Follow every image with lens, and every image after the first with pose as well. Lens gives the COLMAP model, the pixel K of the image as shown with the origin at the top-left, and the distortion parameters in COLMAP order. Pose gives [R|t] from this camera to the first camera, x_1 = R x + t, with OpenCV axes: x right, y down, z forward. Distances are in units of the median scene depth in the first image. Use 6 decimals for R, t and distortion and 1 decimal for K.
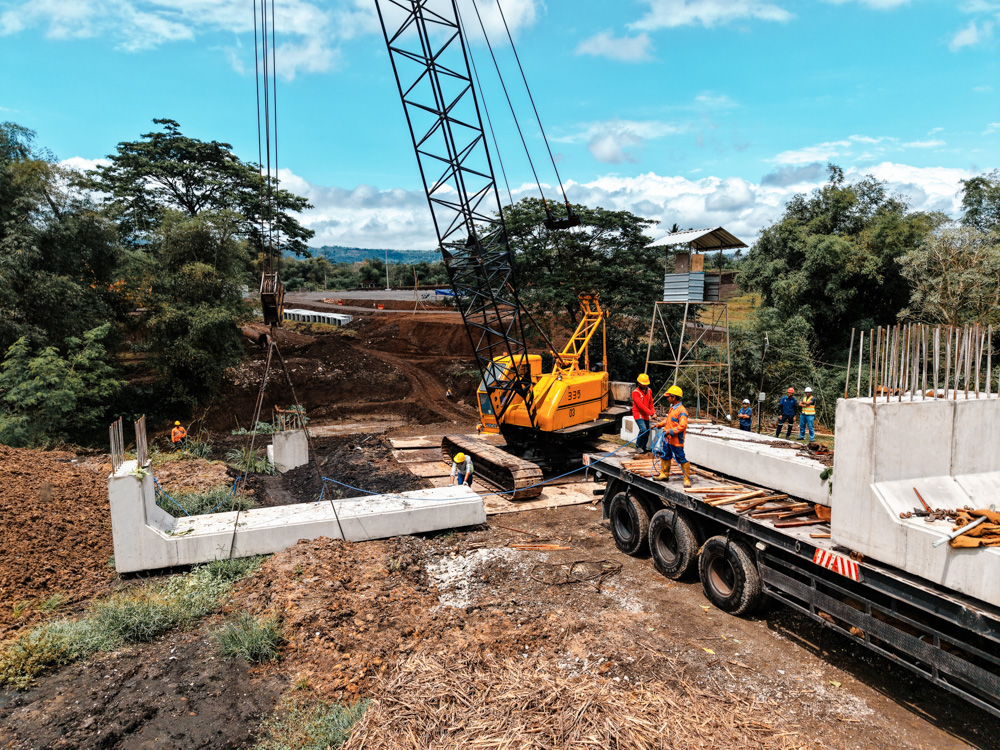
lens RADIAL K [[666.6, 0, 498.9], [0, 666.6, 380.4], [0, 0, 1]] dist [0.031847, -0.032282]
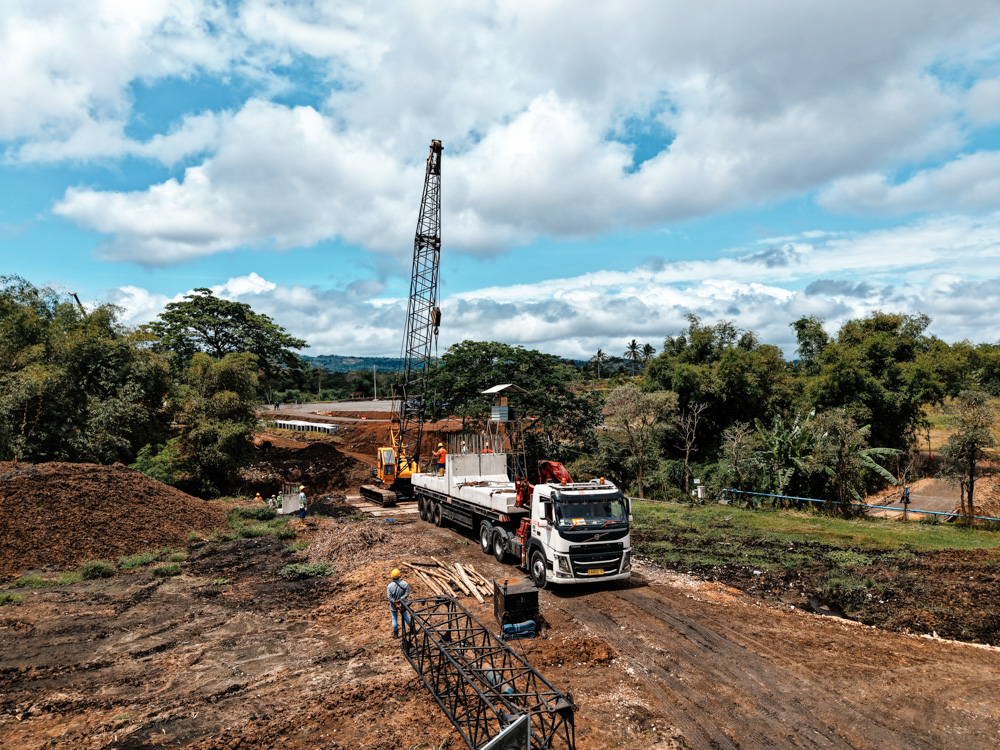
lens RADIAL K [[666.6, 0, 502.2], [0, 666.6, 383.9], [0, 0, 1]] dist [0.031847, -0.032282]
pose [[0.999845, -0.010344, 0.014246, 0.084298], [0.012388, 0.988327, -0.151844, 0.023151], [-0.012509, 0.151997, 0.988302, -0.302155]]
